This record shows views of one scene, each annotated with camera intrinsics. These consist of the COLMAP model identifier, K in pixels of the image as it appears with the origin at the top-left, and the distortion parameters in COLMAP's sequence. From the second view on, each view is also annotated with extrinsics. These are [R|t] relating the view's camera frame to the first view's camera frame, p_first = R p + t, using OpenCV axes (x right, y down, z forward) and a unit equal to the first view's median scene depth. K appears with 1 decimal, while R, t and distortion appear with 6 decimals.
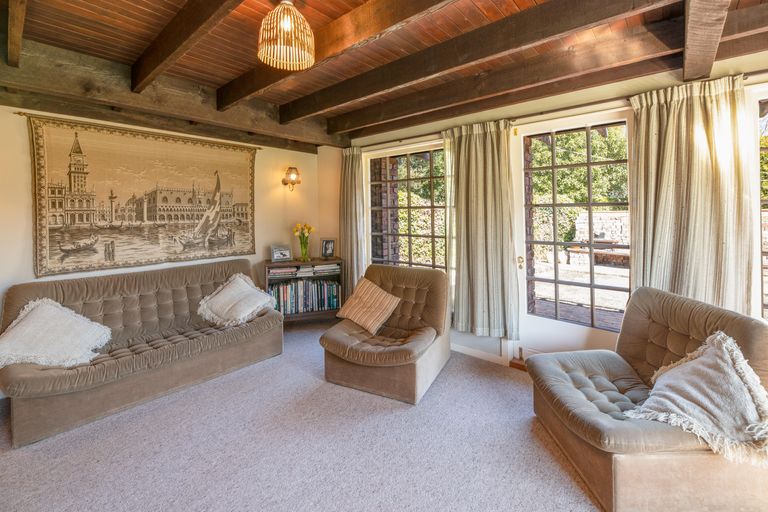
lens RADIAL K [[329.3, 0, 402.7], [0, 329.3, 210.7], [0, 0, 1]] dist [-0.002101, -0.000044]
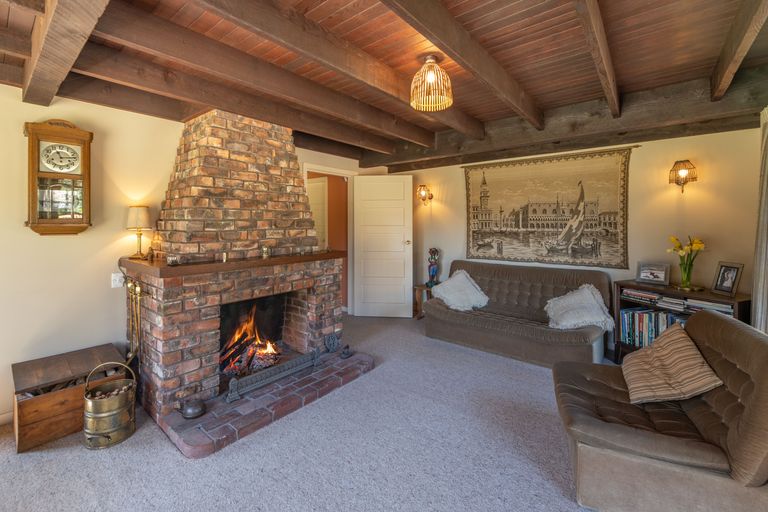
lens RADIAL K [[329.3, 0, 389.7], [0, 329.3, 228.5], [0, 0, 1]] dist [-0.002101, -0.000044]
pose [[0.013249, 0.019585, -0.999720, 0.485671], [0.002264, 0.999805, 0.019616, 0.004902], [0.999910, -0.002524, 0.013202, 0.417482]]
